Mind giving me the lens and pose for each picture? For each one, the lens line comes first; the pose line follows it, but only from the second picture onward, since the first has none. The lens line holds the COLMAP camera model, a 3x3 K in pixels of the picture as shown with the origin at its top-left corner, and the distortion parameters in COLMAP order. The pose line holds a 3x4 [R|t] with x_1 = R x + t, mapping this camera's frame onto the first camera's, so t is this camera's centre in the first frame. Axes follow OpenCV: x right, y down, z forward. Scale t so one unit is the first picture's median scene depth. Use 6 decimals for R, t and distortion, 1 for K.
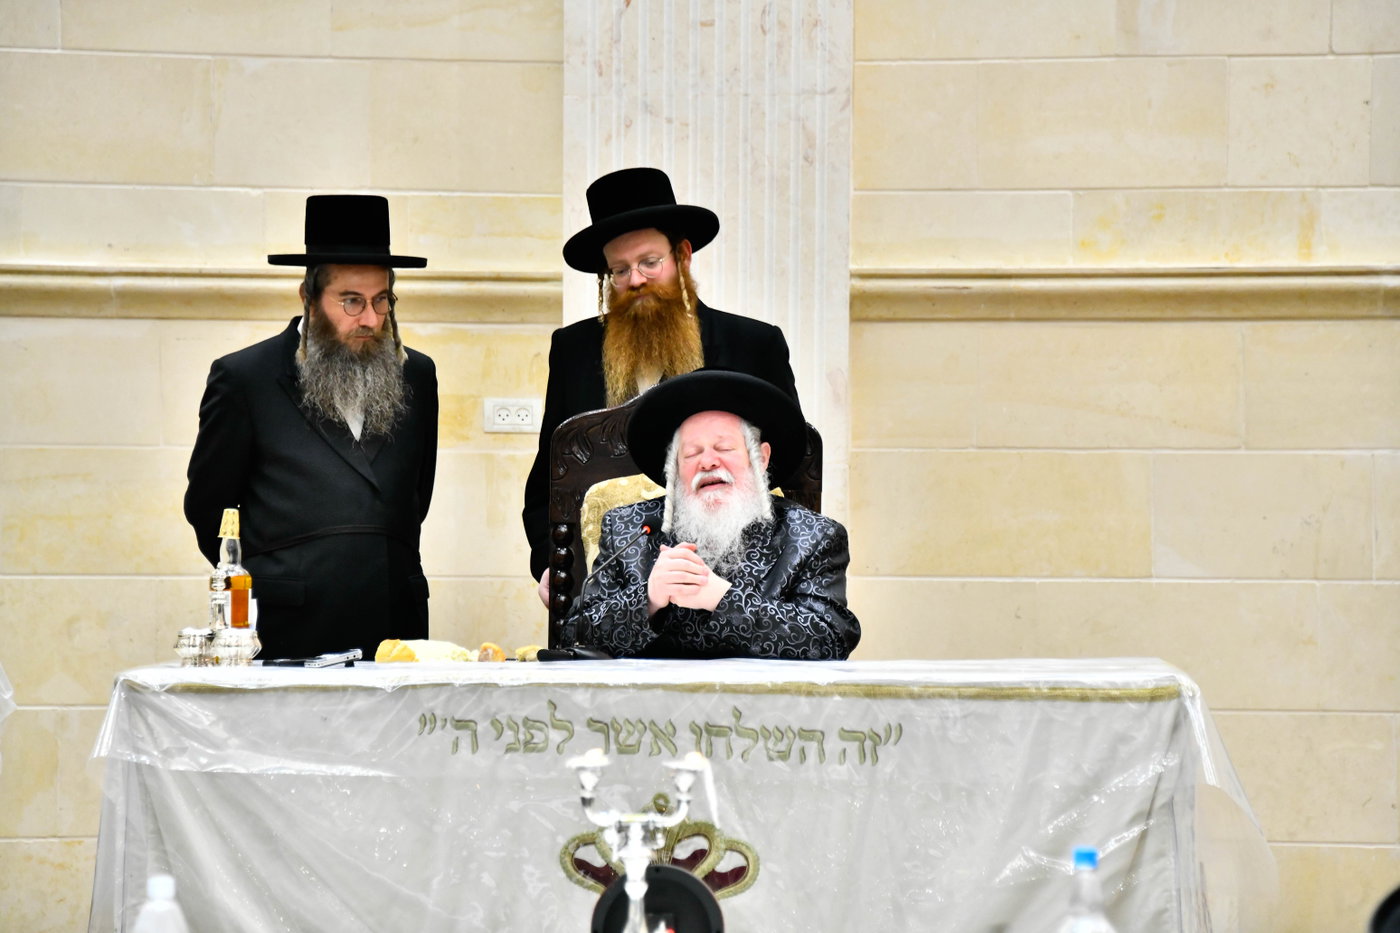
lens RADIAL K [[7494.2, 0, 700.8], [0, 7494.2, 476.2], [0, 0, 1]] dist [3.215237, 0.000000]
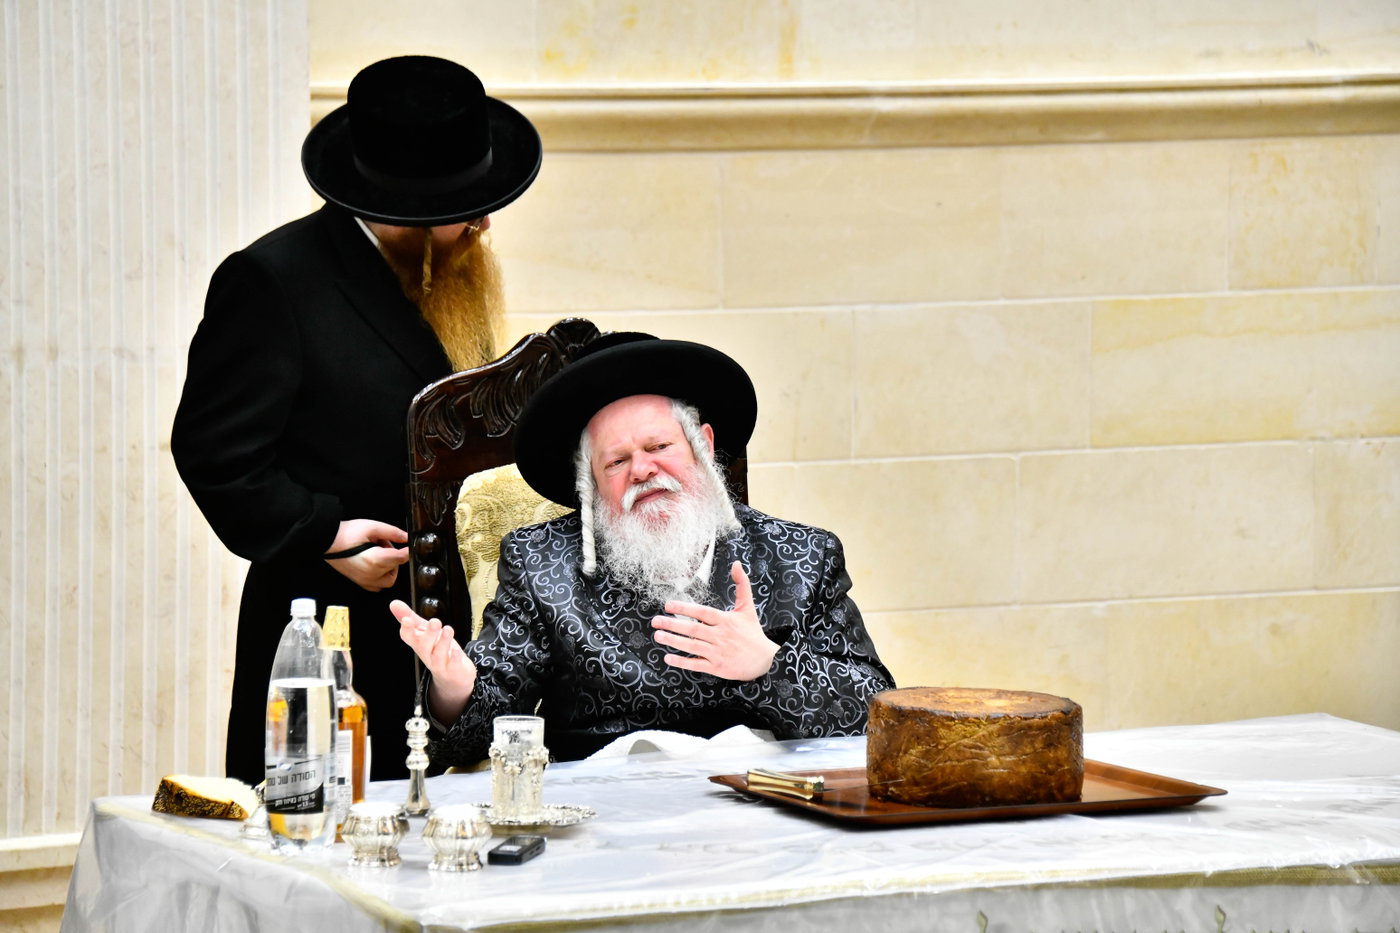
lens RADIAL K [[5978.4, 0, 707.4], [0, 5978.4, 466.5], [0, 0, 1]] dist [1.994718, 0.000000]
pose [[0.878413, -0.040439, 0.476189, -0.241902], [-0.008927, 0.994851, 0.100952, -0.052379], [-0.477819, -0.092929, 0.873529, 0.433736]]
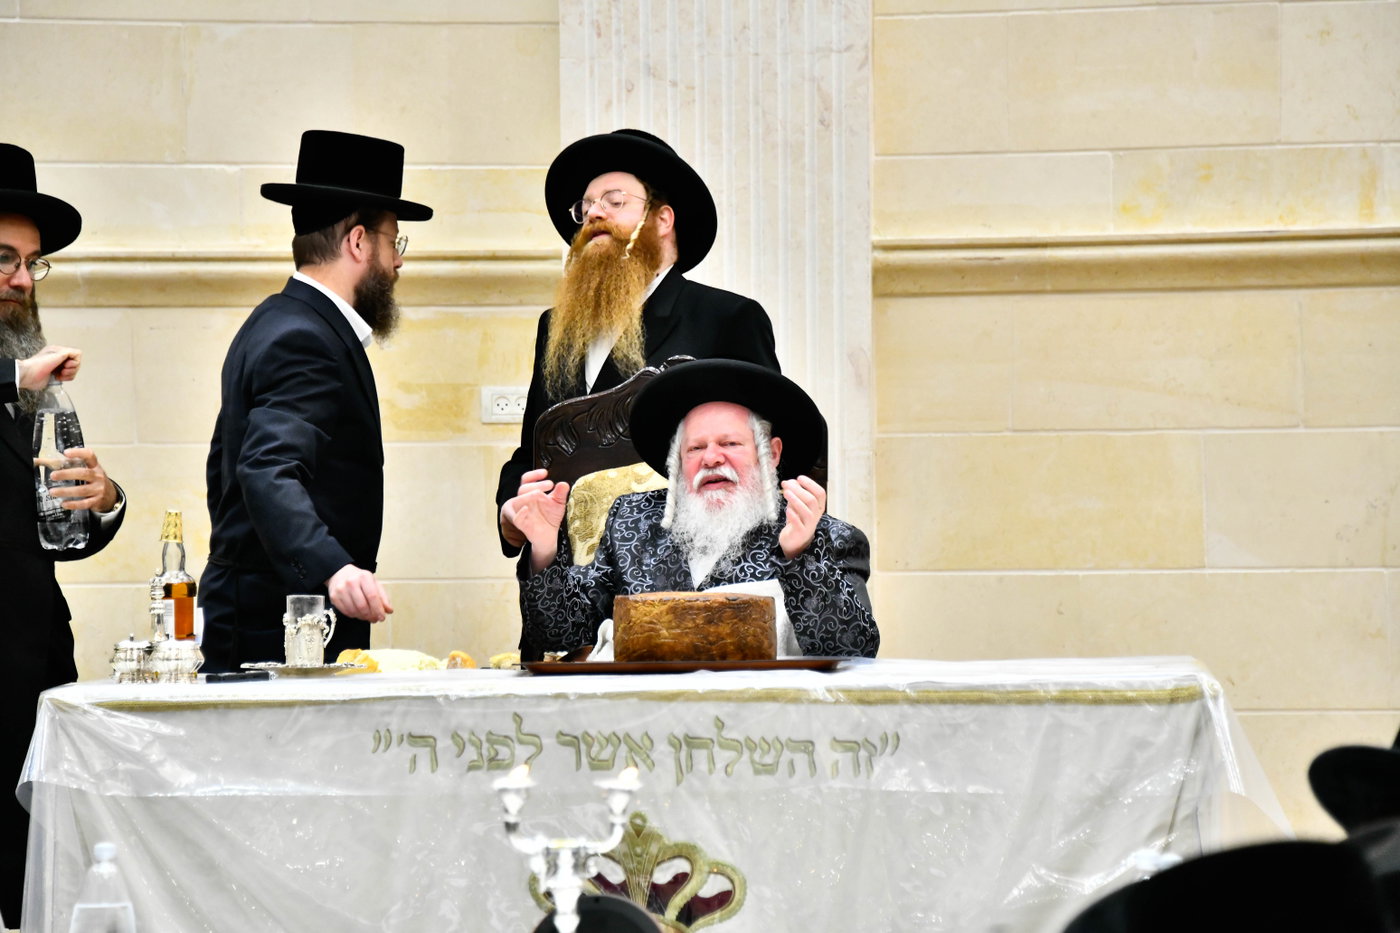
lens RADIAL K [[7720.9, 0, 692.4], [0, 7720.9, 469.3], [0, 0, 1]] dist [3.406056, 0.000000]
pose [[0.999633, -0.016717, -0.021307, 0.017689], [0.016712, 0.999860, -0.000393, 0.000668], [0.021311, 0.000037, 0.999773, 0.043395]]
